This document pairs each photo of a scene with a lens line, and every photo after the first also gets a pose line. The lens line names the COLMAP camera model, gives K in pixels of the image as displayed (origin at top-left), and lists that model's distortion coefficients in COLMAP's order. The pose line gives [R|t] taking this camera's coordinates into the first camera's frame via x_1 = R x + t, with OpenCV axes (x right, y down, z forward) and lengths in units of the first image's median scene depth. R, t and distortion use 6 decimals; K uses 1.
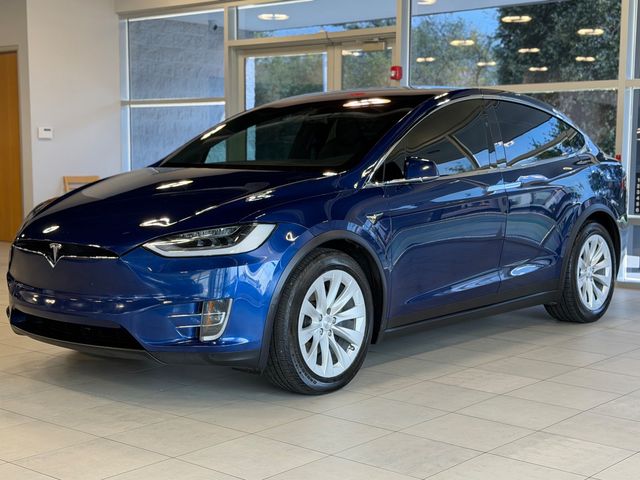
lens RADIAL K [[1013.8, 0, 320.0], [0, 1013.8, 240.0], [0, 0, 1]] dist [0.083415, -0.173043]
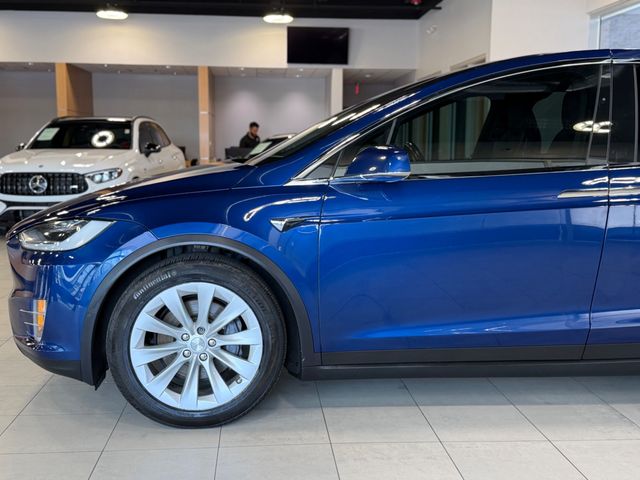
lens RADIAL K [[758.0, 0, 320.0], [0, 758.0, 240.0], [0, 0, 1]] dist [0.086385, -0.032194]
pose [[0.701905, 0.087253, -0.706906, 0.508708], [-0.064609, 0.996176, 0.058805, -0.045828], [0.709334, 0.004397, 0.704858, 0.635950]]
